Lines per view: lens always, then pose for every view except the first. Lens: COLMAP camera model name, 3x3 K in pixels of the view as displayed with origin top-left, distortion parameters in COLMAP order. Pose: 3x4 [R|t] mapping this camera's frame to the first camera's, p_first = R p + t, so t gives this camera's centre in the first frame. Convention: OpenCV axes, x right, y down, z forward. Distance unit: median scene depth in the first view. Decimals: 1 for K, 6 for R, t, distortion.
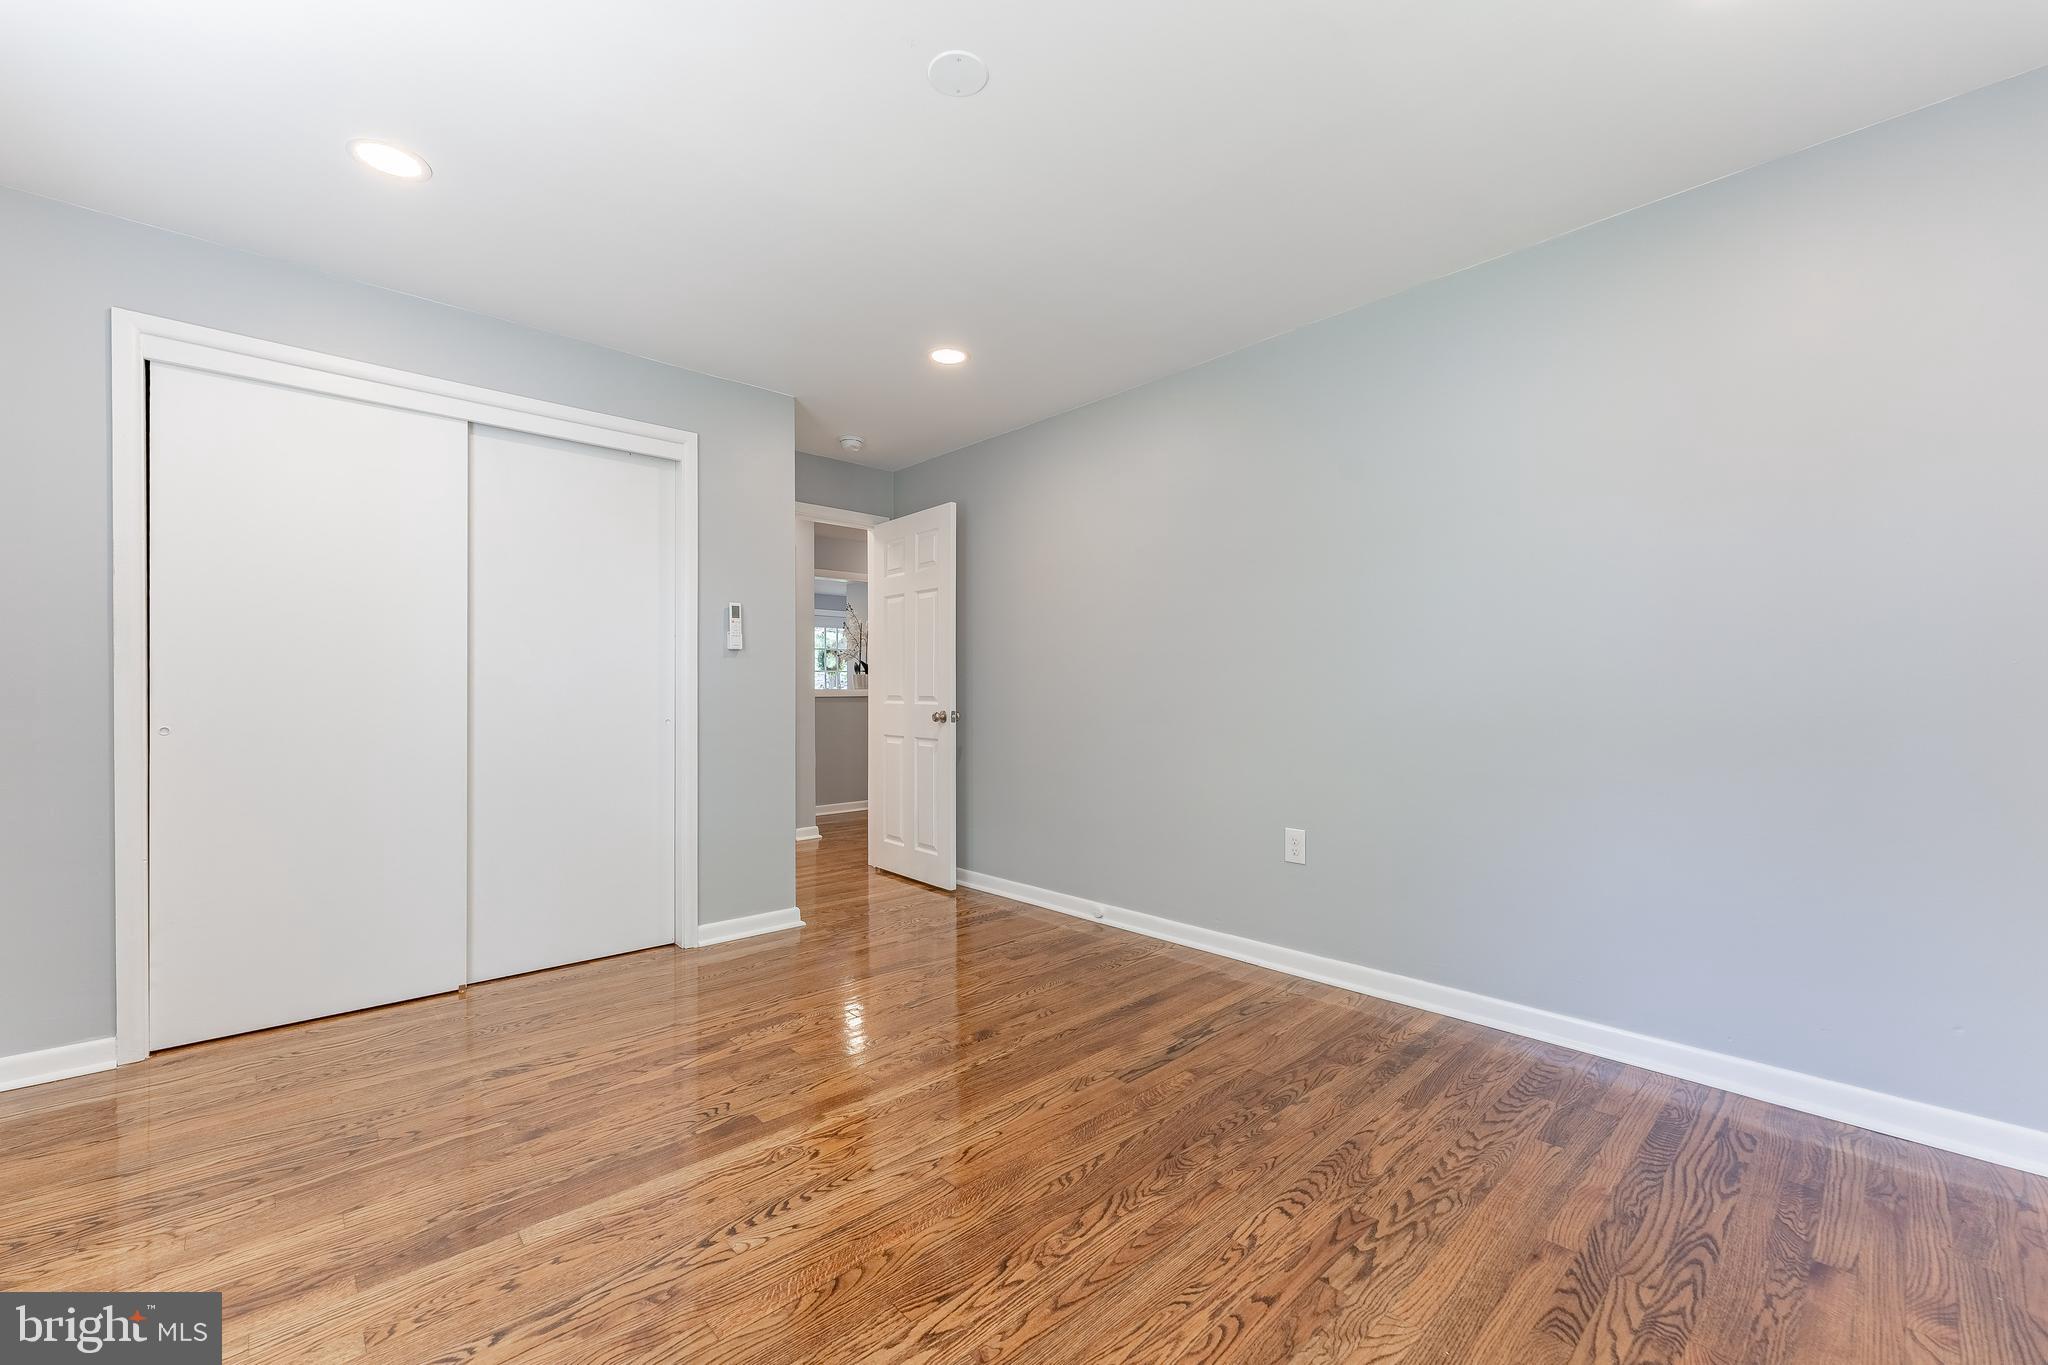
lens RADIAL K [[835.2, 0, 1024.0], [0, 835.2, 682.5], [0, 0, 1]] dist [0.001616, 0.000155]
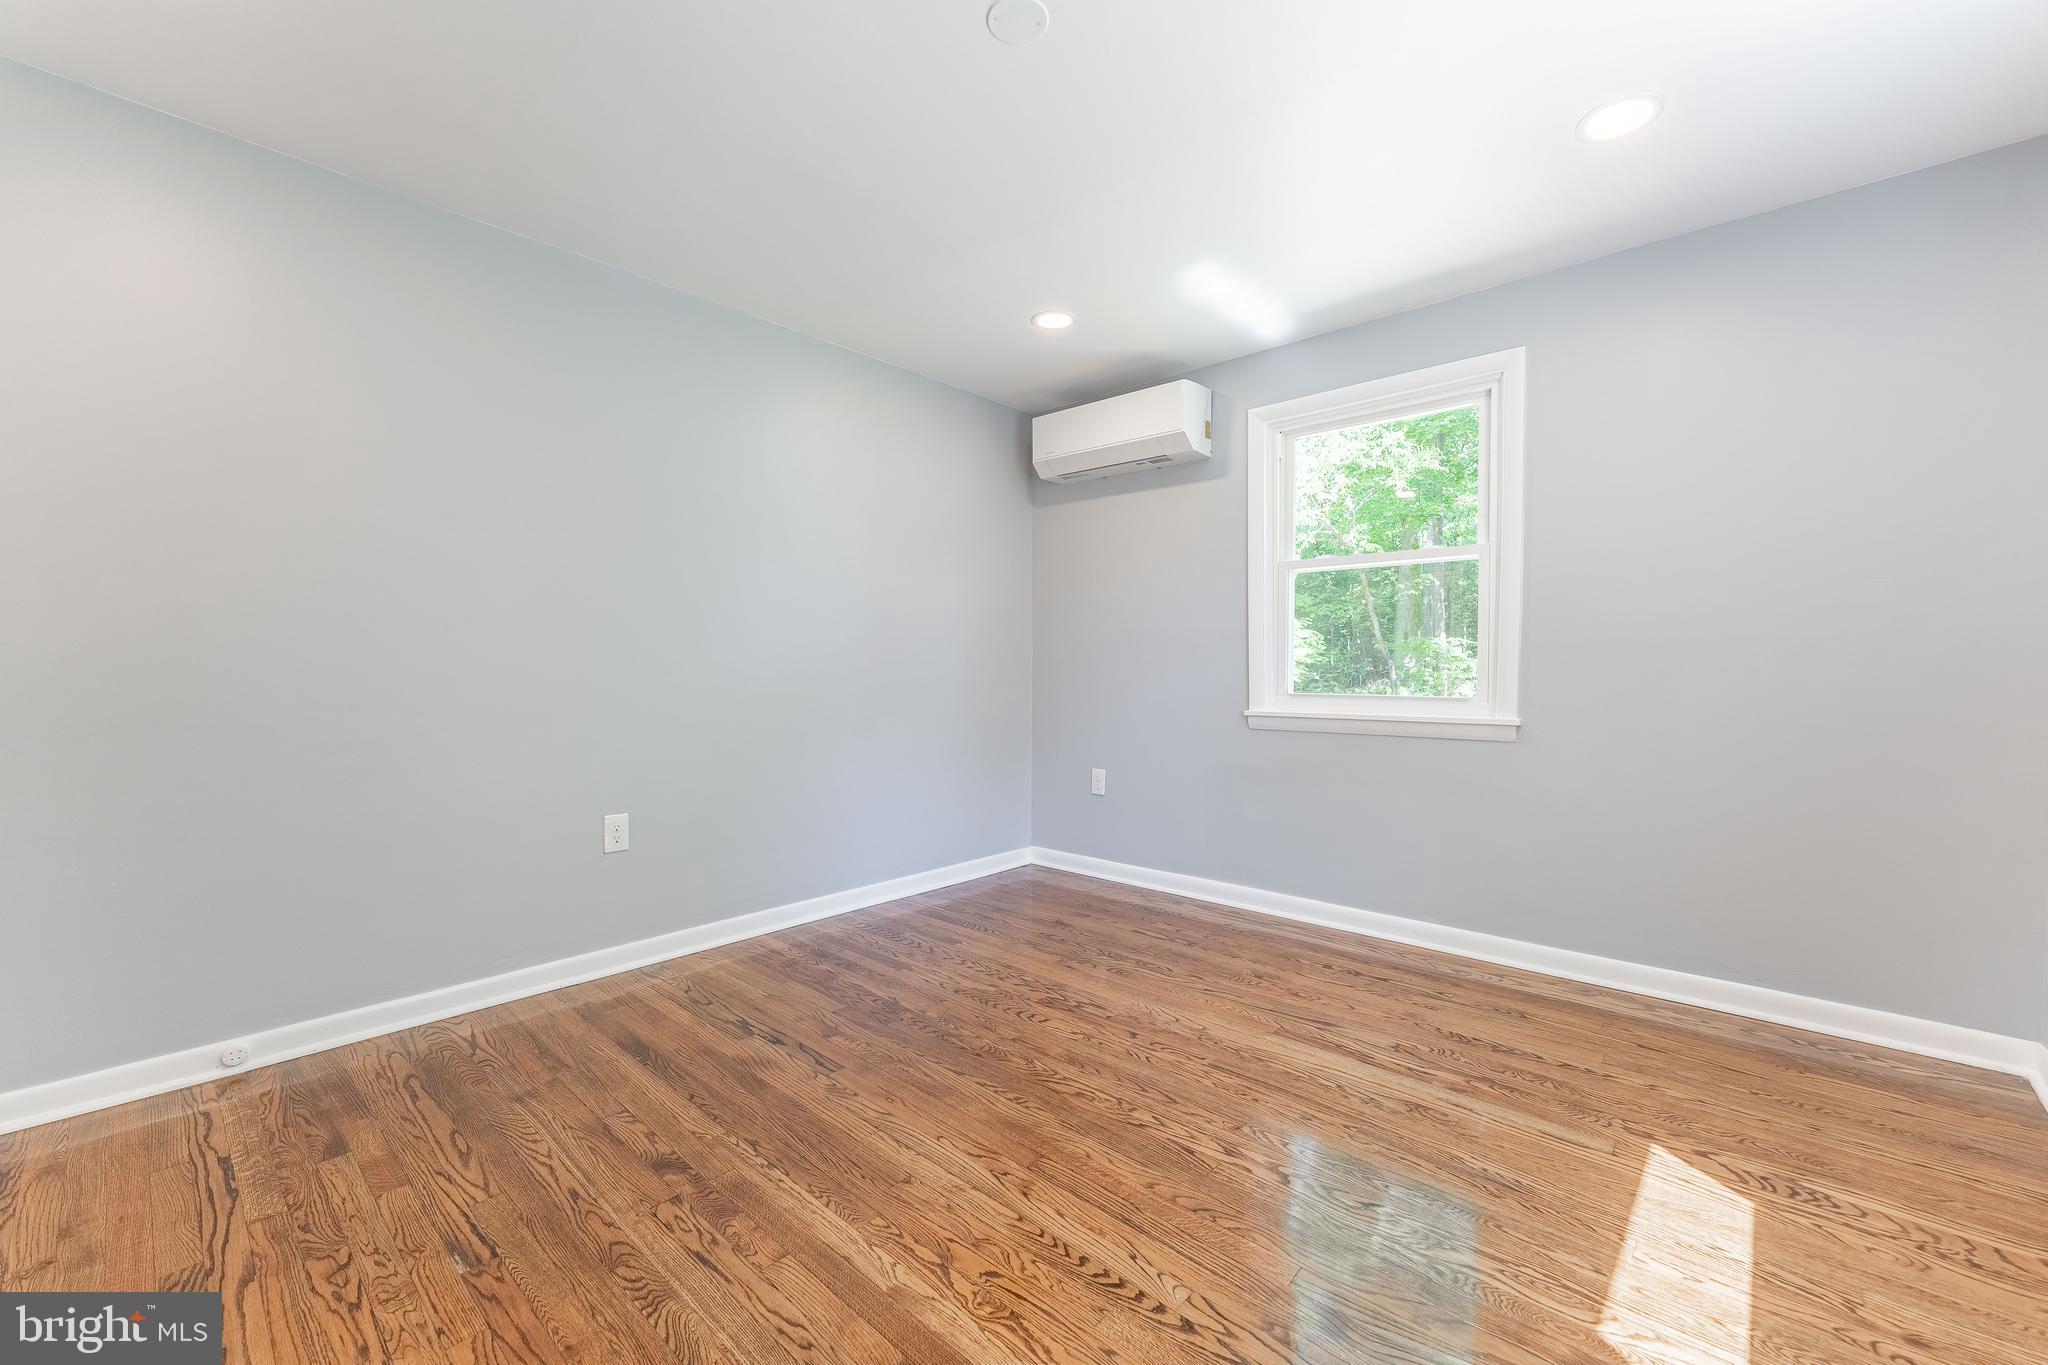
lens RADIAL K [[818.6, 0, 1022.0], [0, 818.6, 686.3], [0, 0, 1]] dist [0.001584, 0.000045]
pose [[-0.088051, -0.018360, 0.995947, -0.915551], [-0.014725, 0.999745, 0.017128, 0.023121], [-0.996007, -0.013158, -0.088299, 0.981258]]
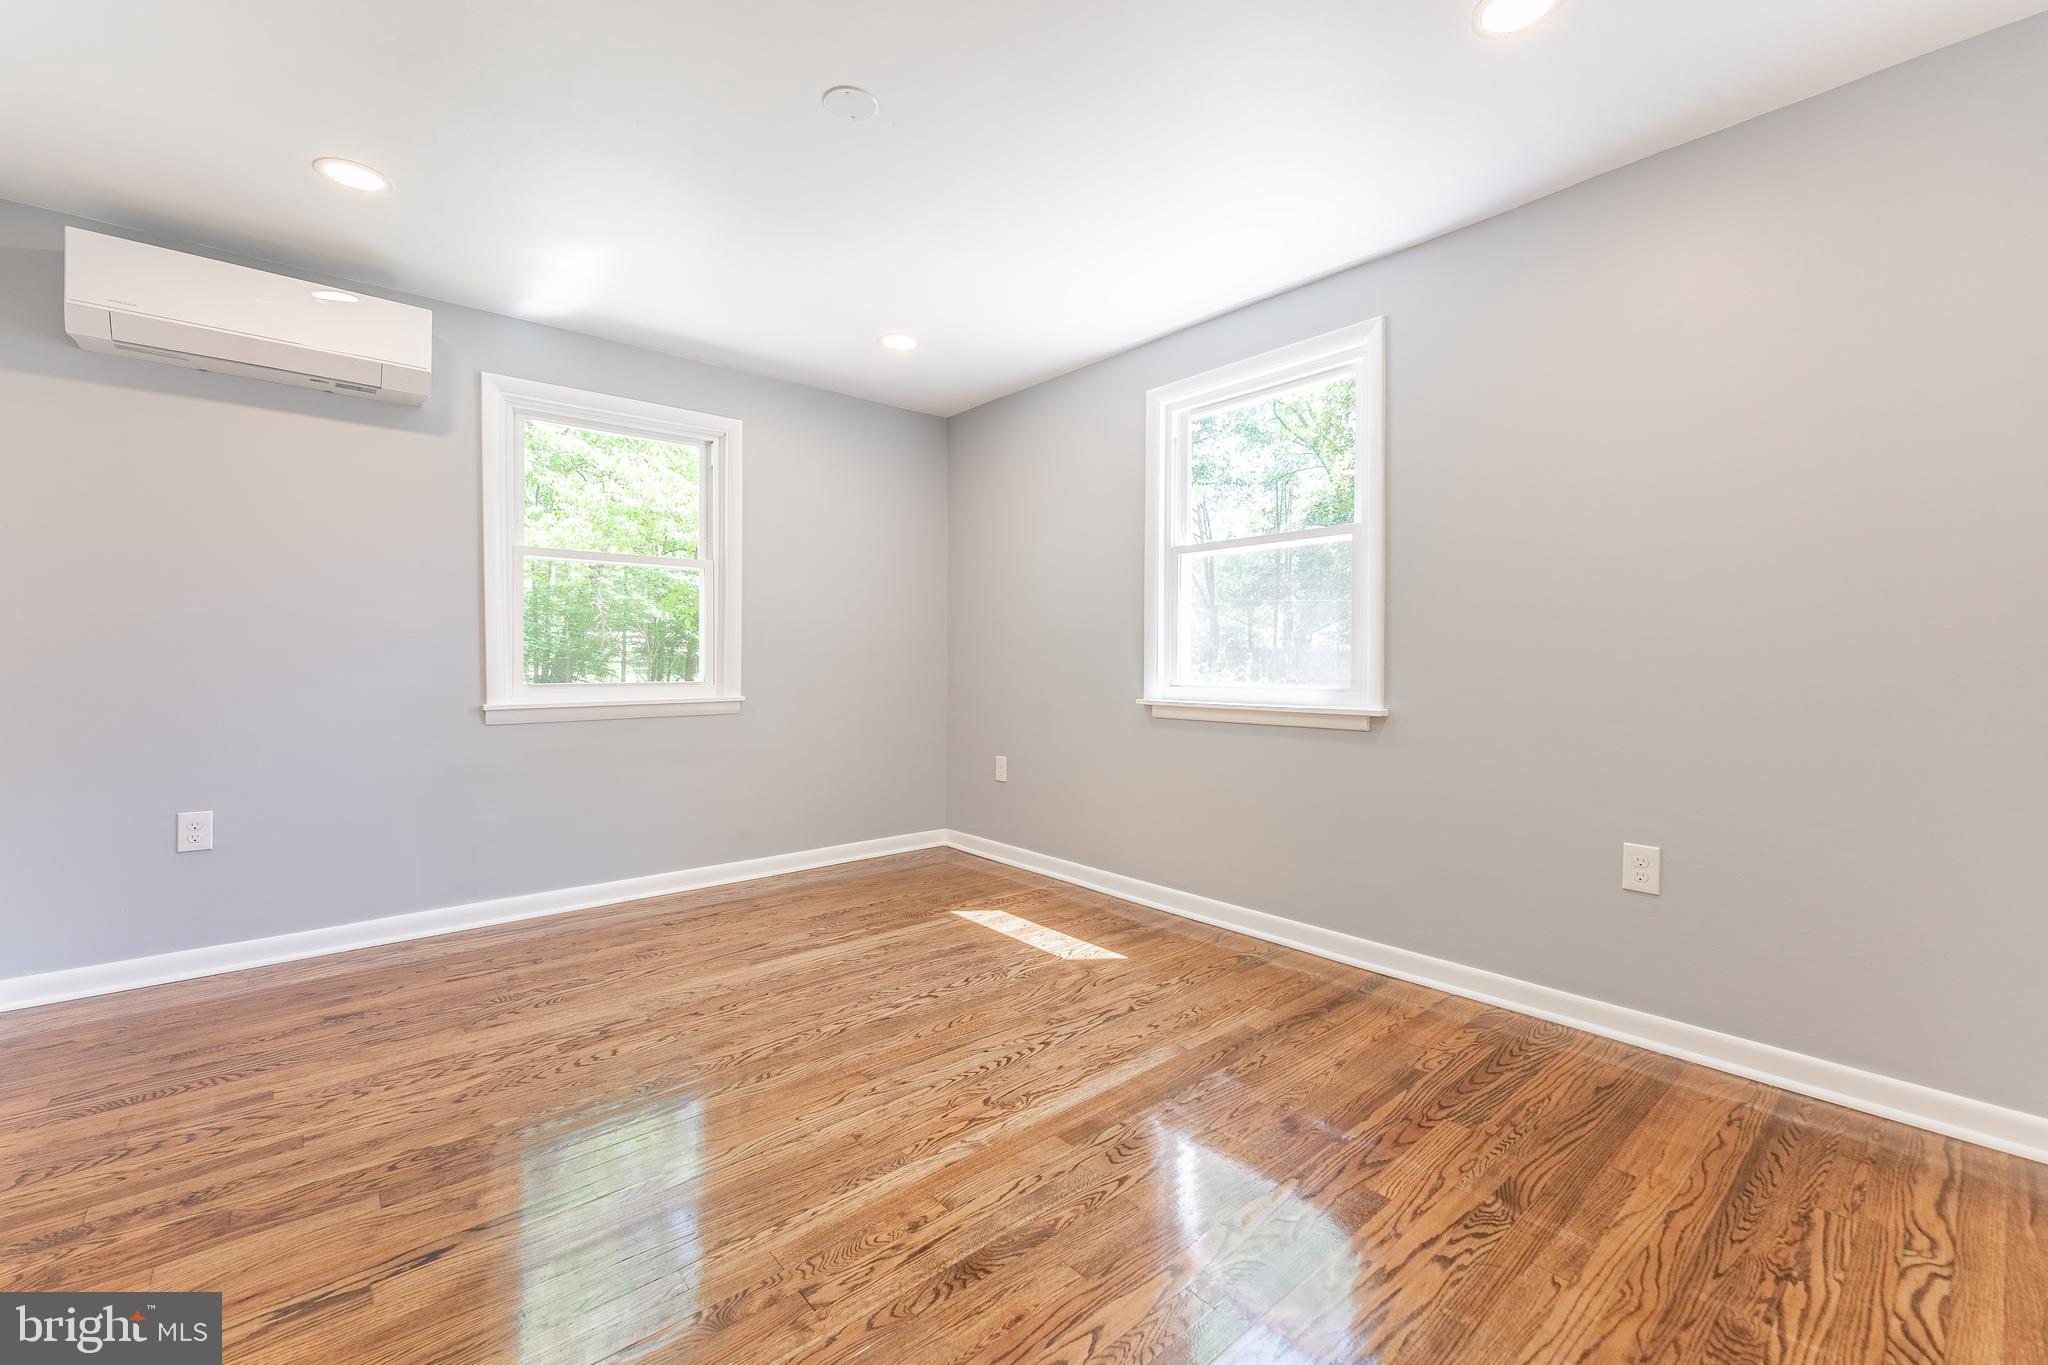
lens RADIAL K [[818.6, 0, 1022.0], [0, 818.6, 686.3], [0, 0, 1]] dist [0.001584, 0.000045]
pose [[-0.999021, 0.000867, 0.044228, -0.318057], [0.001665, 0.999836, 0.018021, 0.033593], [-0.044205, 0.018077, -0.998859, 1.875248]]
